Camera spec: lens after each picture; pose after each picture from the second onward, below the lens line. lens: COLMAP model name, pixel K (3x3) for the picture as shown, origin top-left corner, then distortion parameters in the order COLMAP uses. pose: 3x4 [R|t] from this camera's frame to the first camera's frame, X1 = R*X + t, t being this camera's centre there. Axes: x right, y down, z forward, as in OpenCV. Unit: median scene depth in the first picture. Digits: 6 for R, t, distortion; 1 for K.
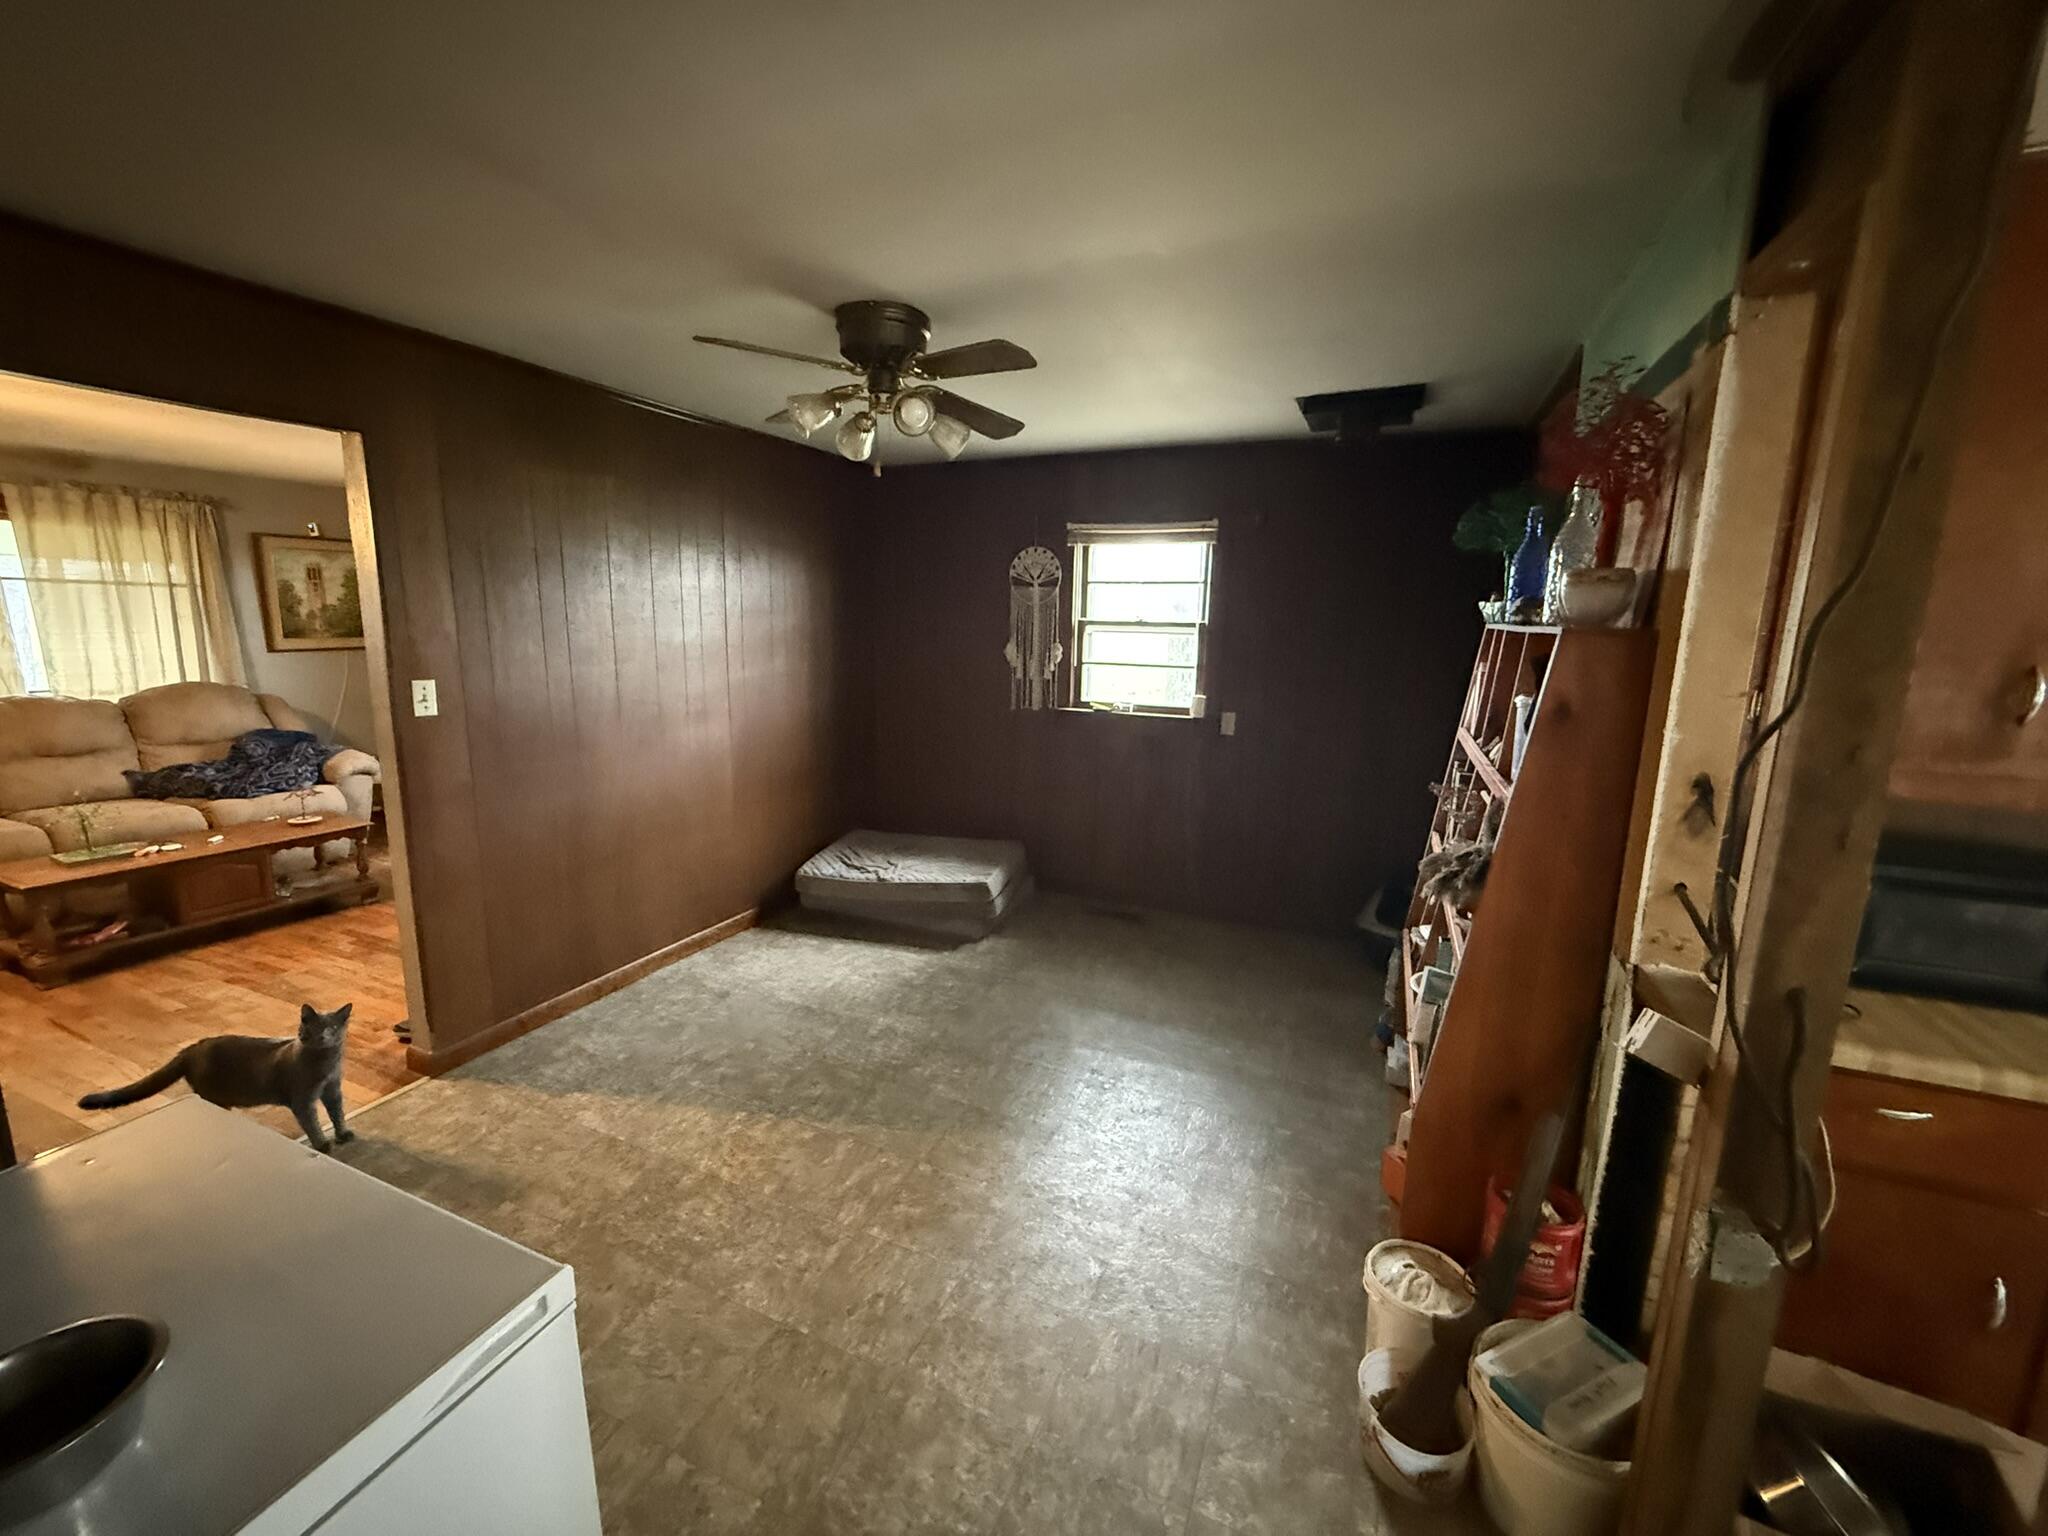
lens RADIAL K [[821.0, 0, 1018.0], [0, 821.0, 766.4], [0, 0, 1]] dist [0.000947, 0.000009]
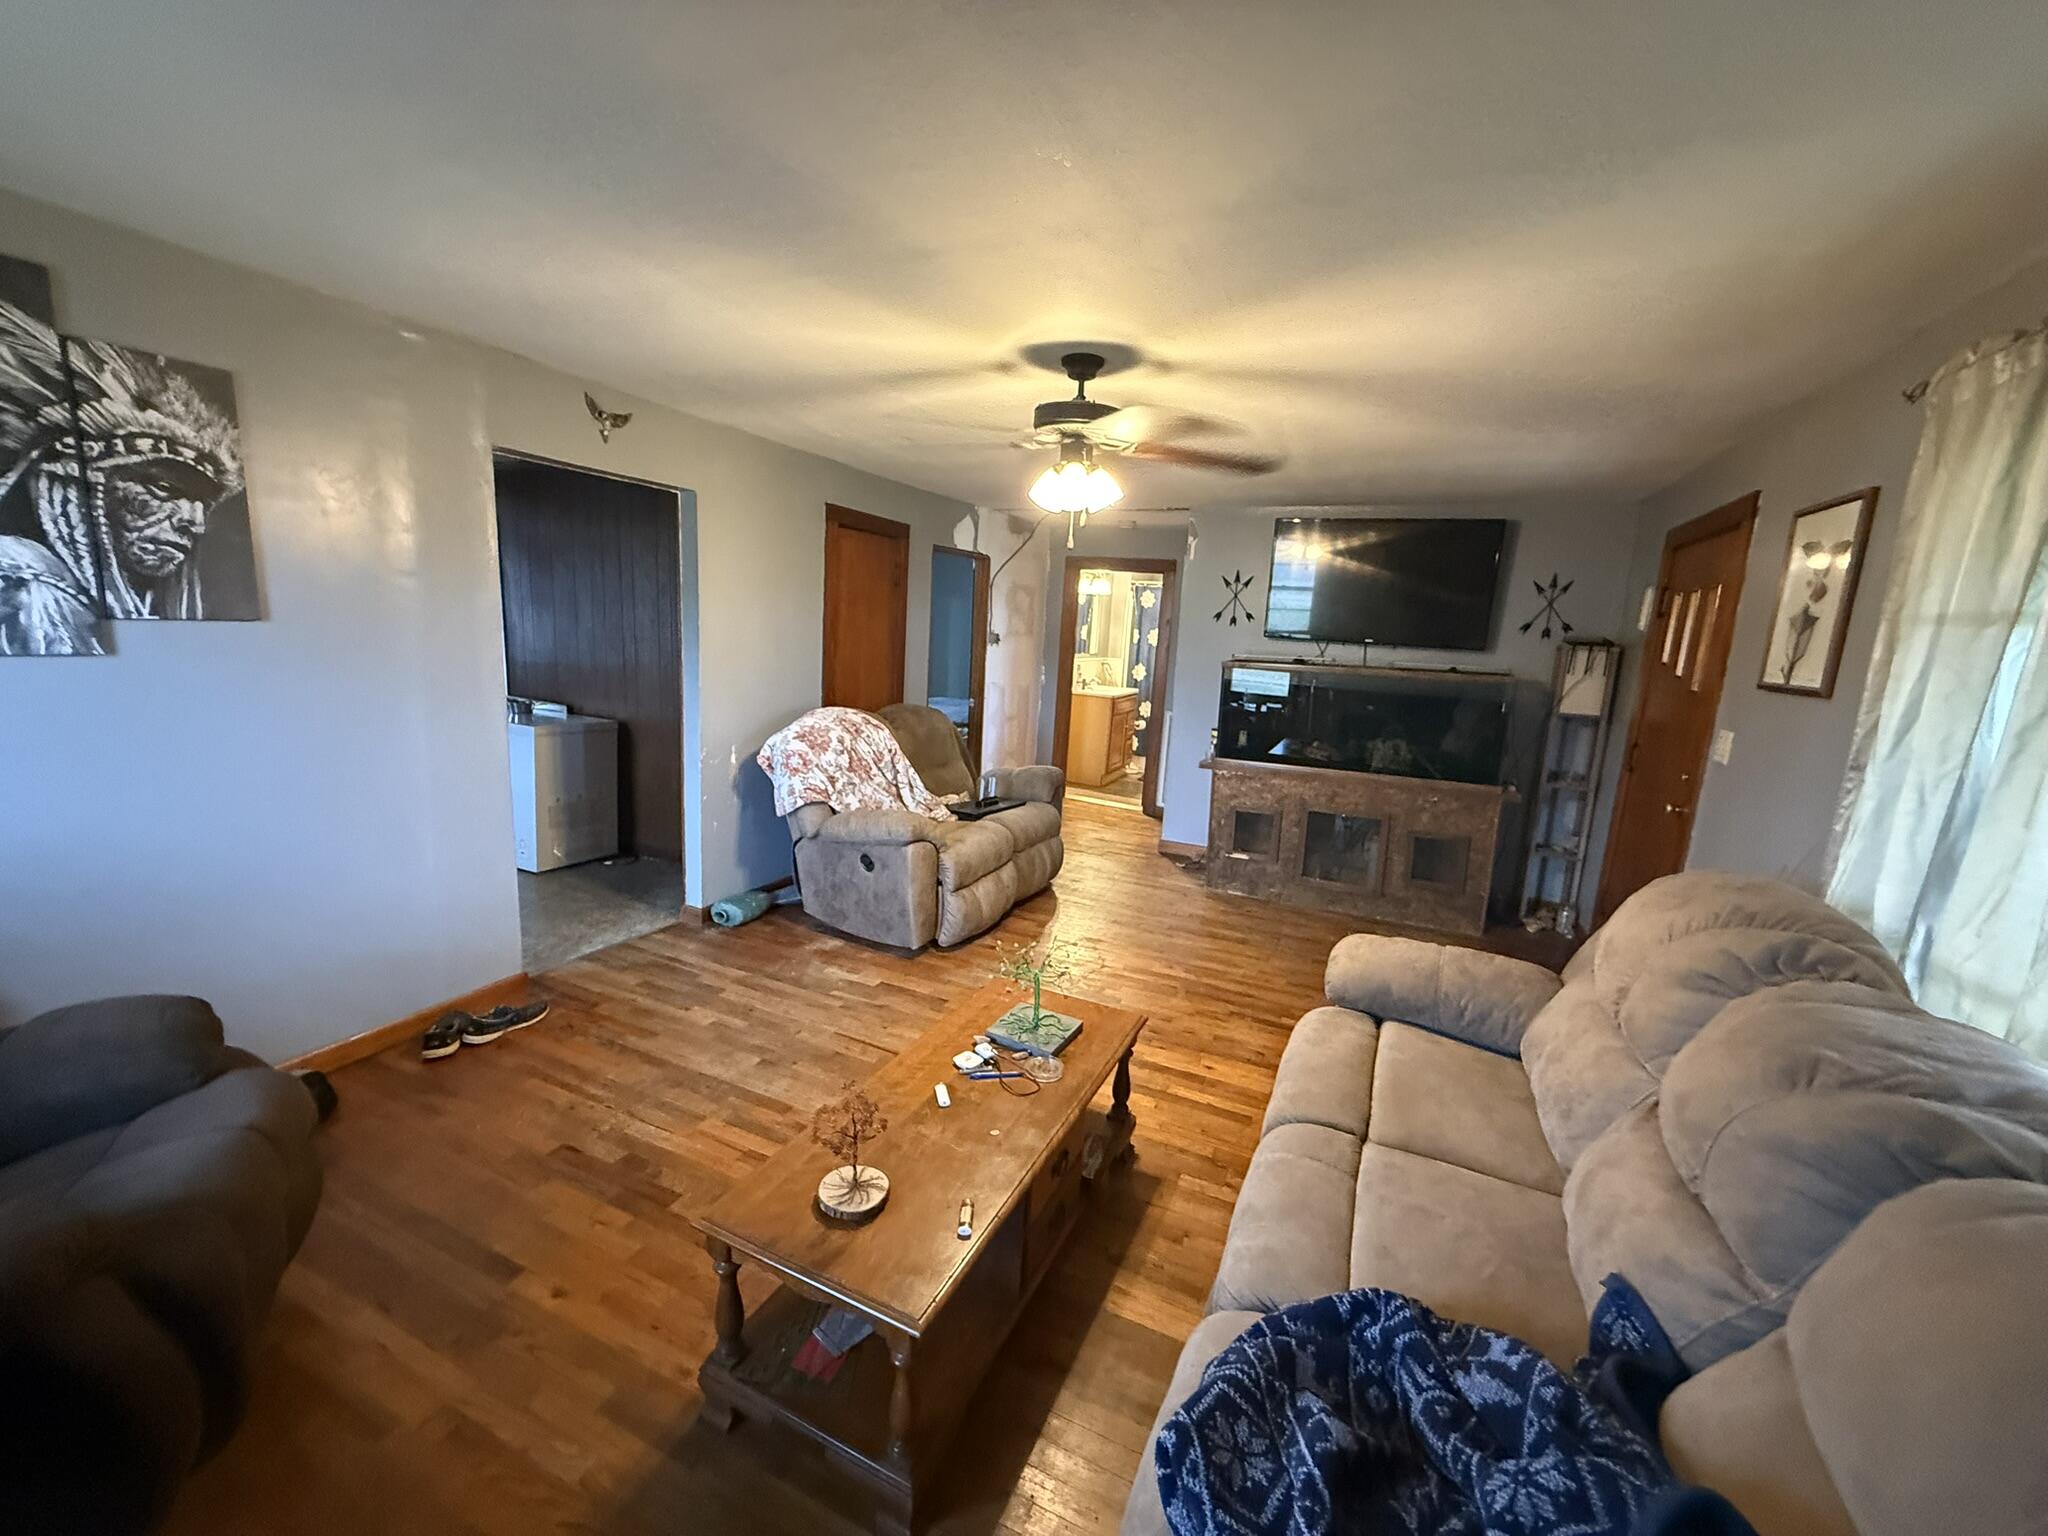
lens RADIAL K [[821.0, 0, 1018.0], [0, 821.0, 766.4], [0, 0, 1]] dist [0.000947, 0.000009]
pose [[-0.997152, -0.074382, 0.012485, -0.805660], [-0.065367, 0.934858, 0.348952, -0.218896], [-0.037627, 0.347142, -0.937058, 1.108298]]
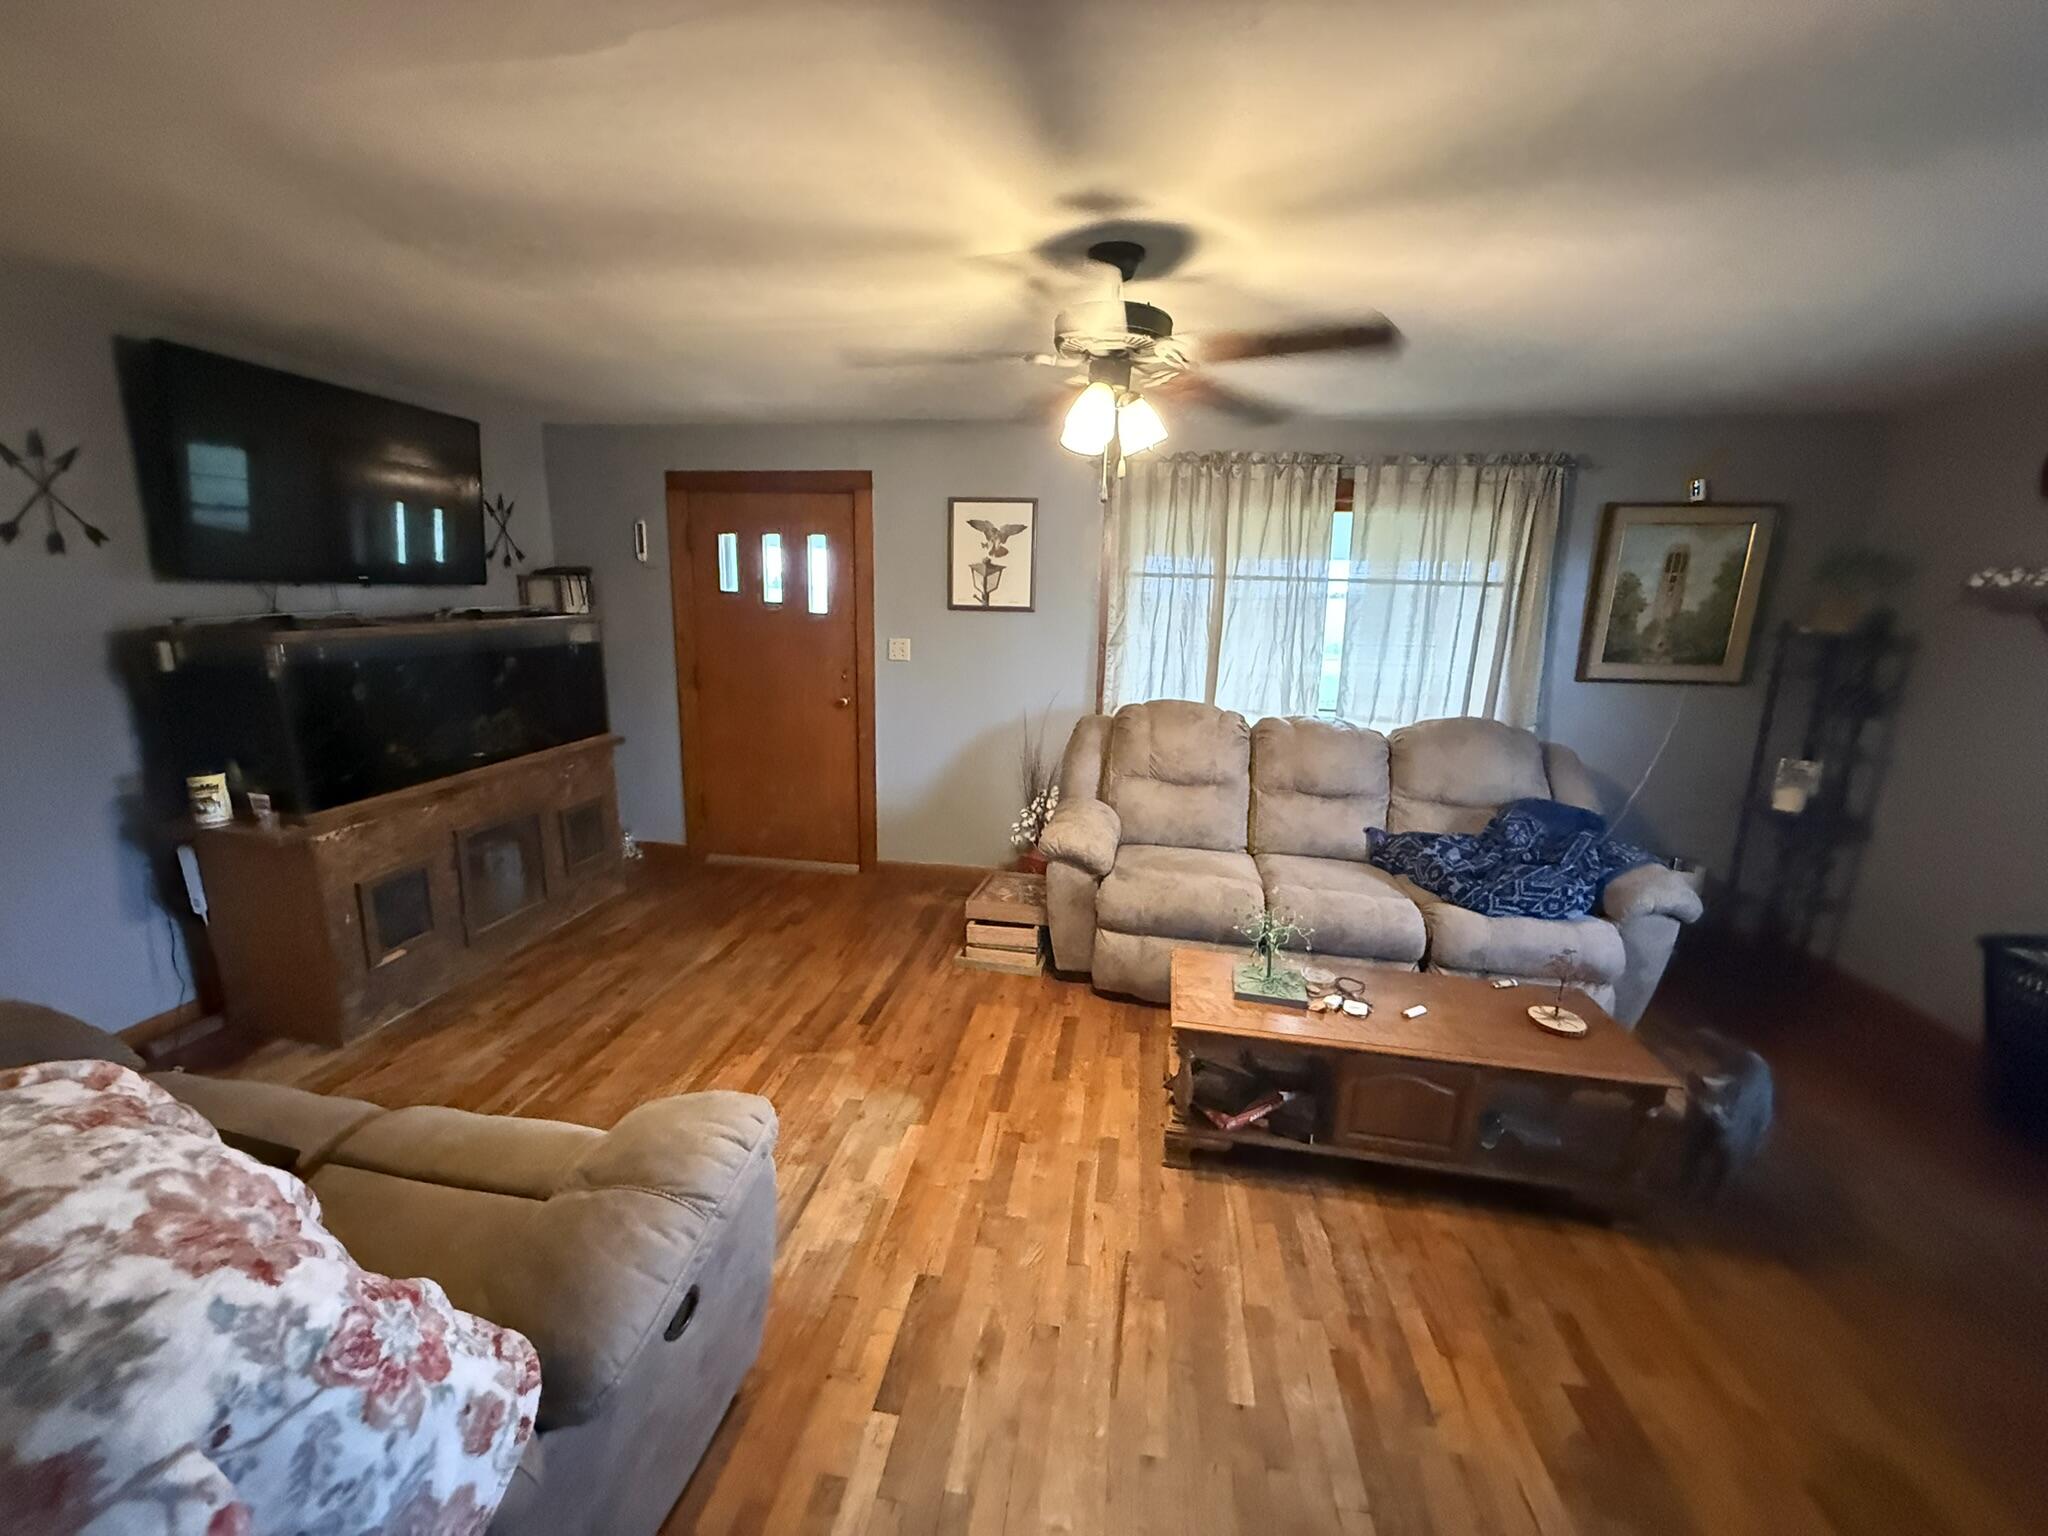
lens RADIAL K [[821.0, 0, 1018.0], [0, 821.0, 766.4], [0, 0, 1]] dist [0.000947, 0.000009]
pose [[0.250320, 0.185323, -0.950261, -0.417533], [-0.192520, 0.971436, 0.138738, -0.085581], [0.948829, 0.148215, 0.278849, 0.432665]]
